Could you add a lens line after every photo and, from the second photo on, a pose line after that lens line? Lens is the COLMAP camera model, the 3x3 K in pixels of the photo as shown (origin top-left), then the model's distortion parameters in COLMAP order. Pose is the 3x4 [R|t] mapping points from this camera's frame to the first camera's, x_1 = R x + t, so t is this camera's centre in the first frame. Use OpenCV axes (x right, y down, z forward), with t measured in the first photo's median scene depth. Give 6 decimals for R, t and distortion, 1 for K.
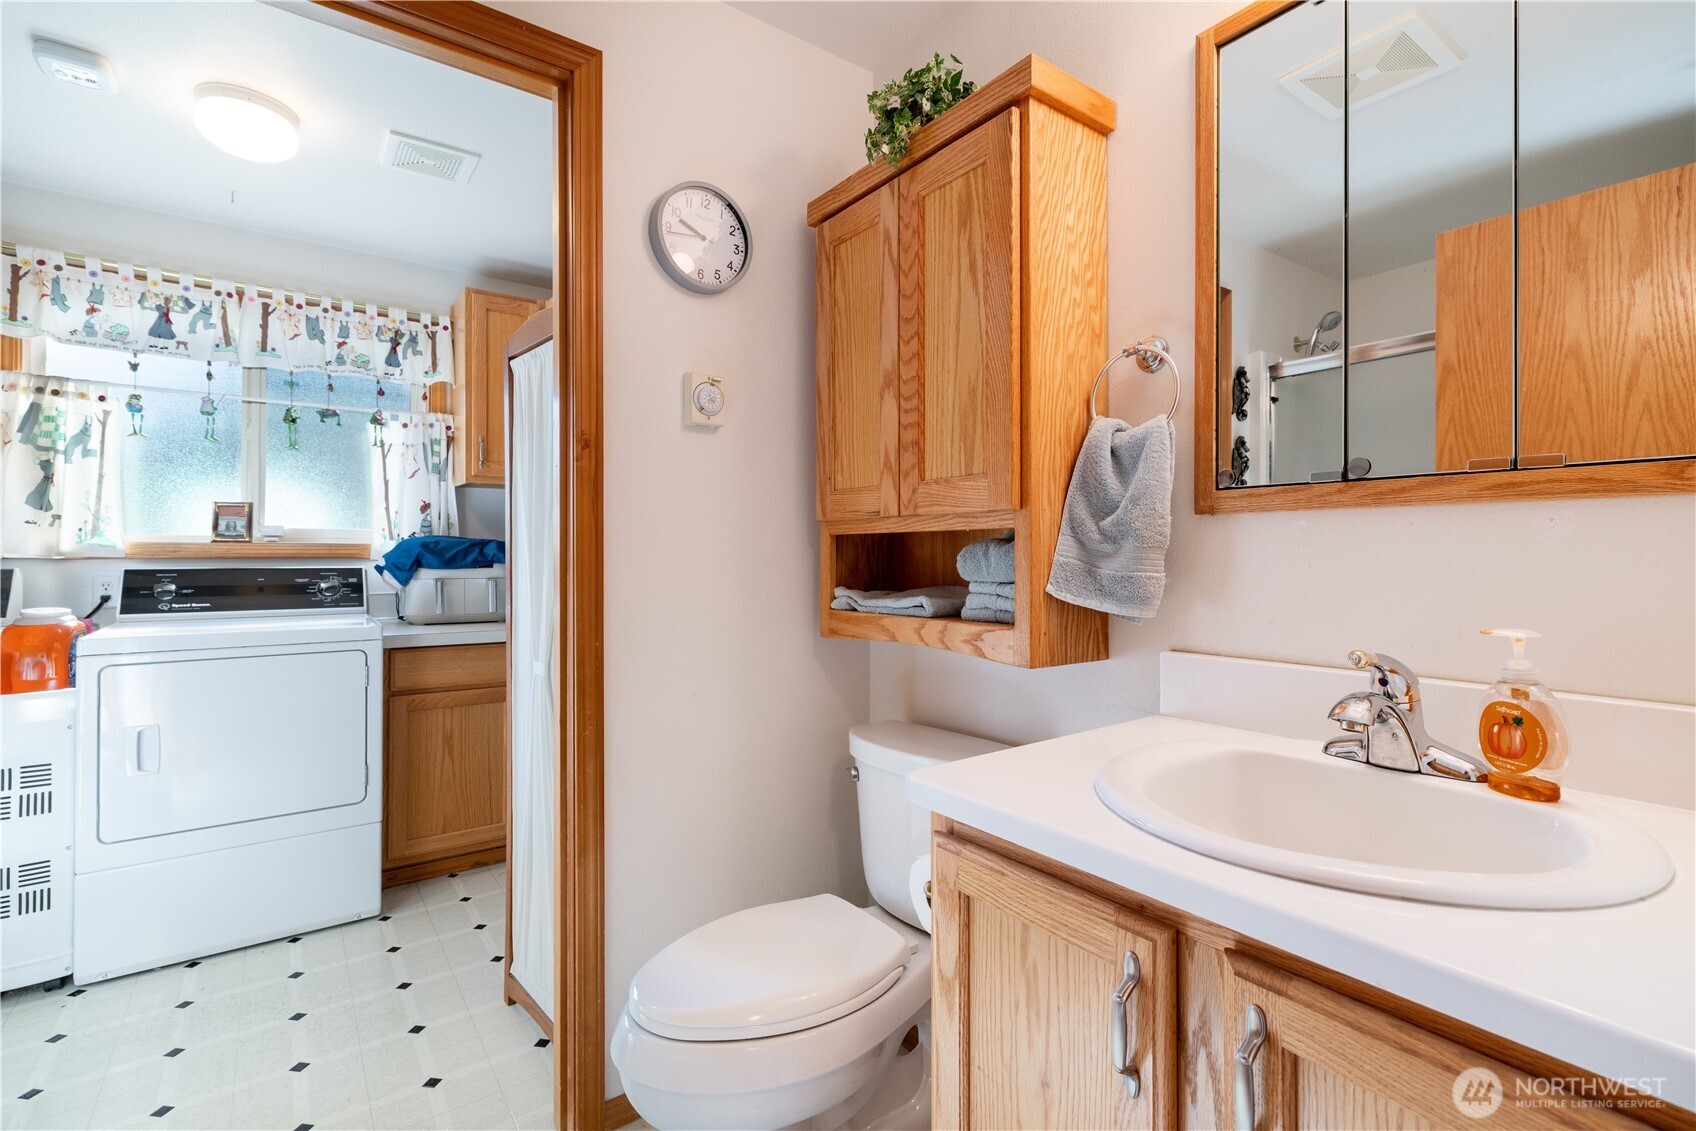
lens RADIAL K [[762.3, 0, 850.5], [0, 762.3, 549.0], [0, 0, 1]] dist [-0.002101, -0.001625]
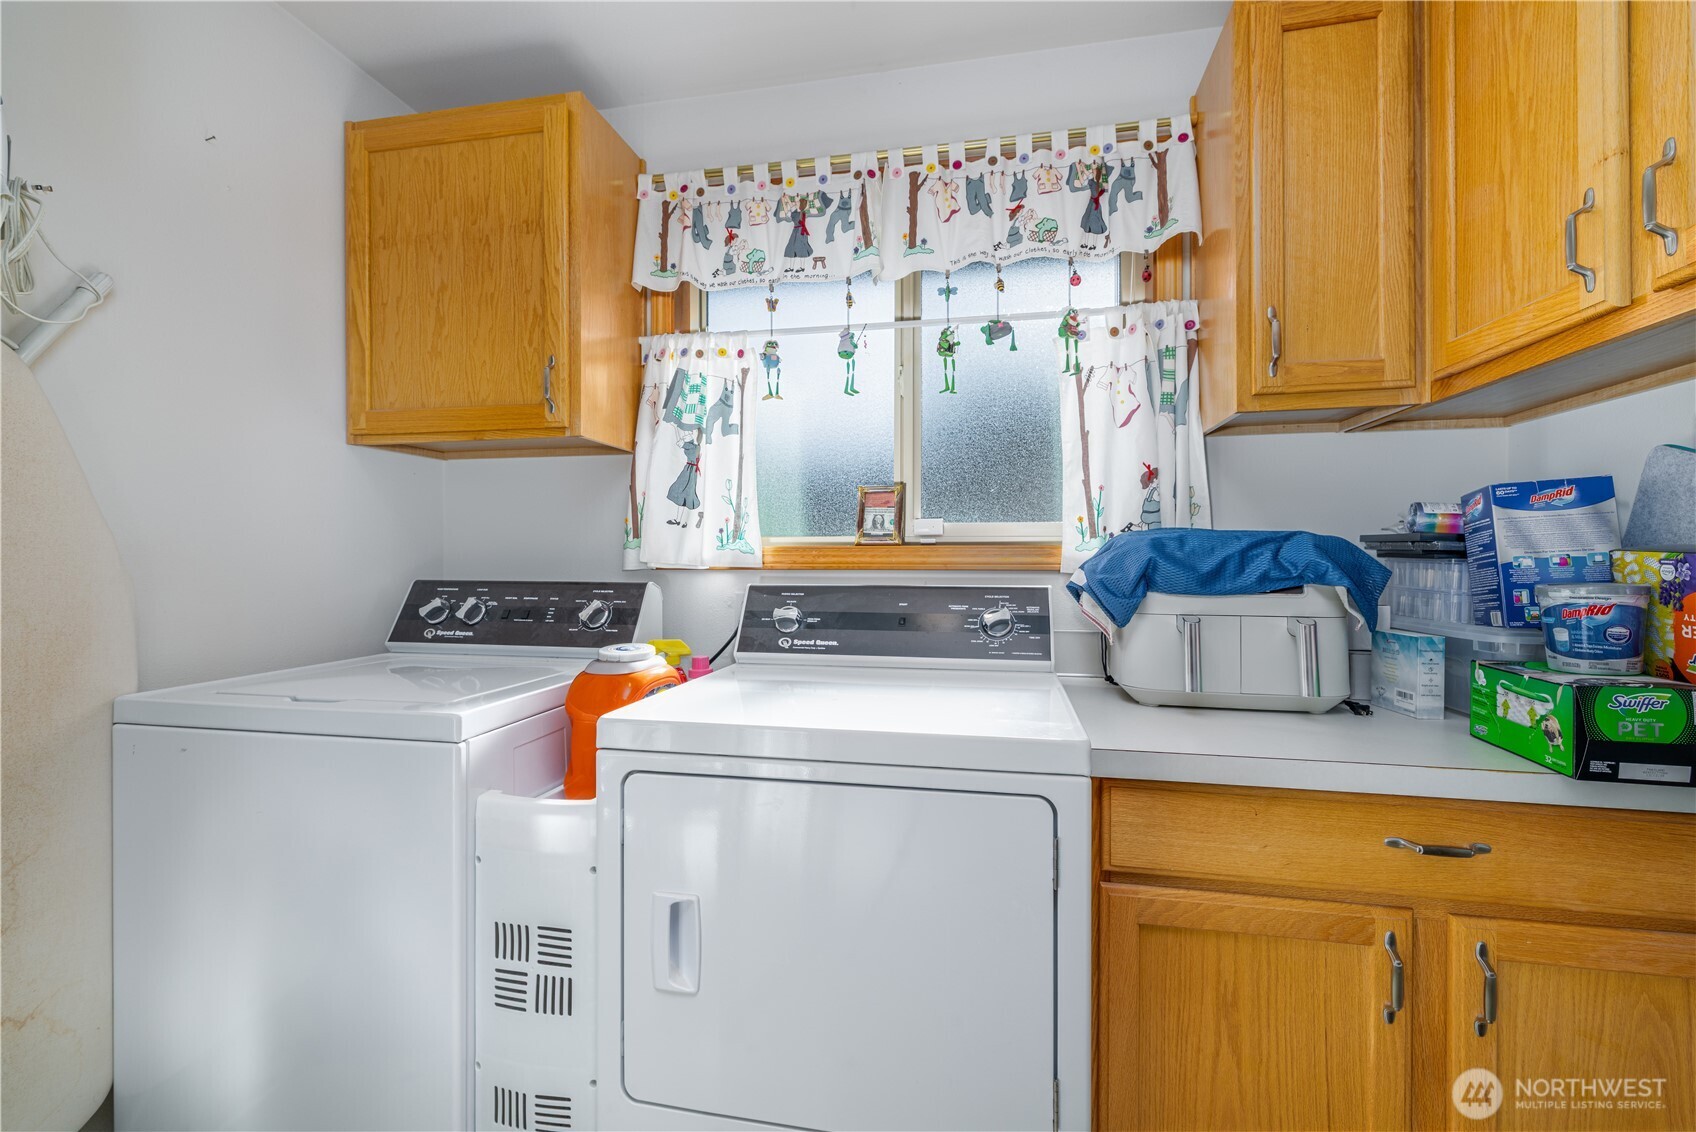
lens RADIAL K [[734.8, 0, 847.9], [0, 734.8, 556.5], [0, 0, 1]] dist [0.000835, 0.000197]
pose [[0.667201, -0.004147, -0.744866, -0.347081], [0.004773, 0.999988, -0.001292, 0.001846], [0.744863, -0.002693, 0.667212, 0.546216]]
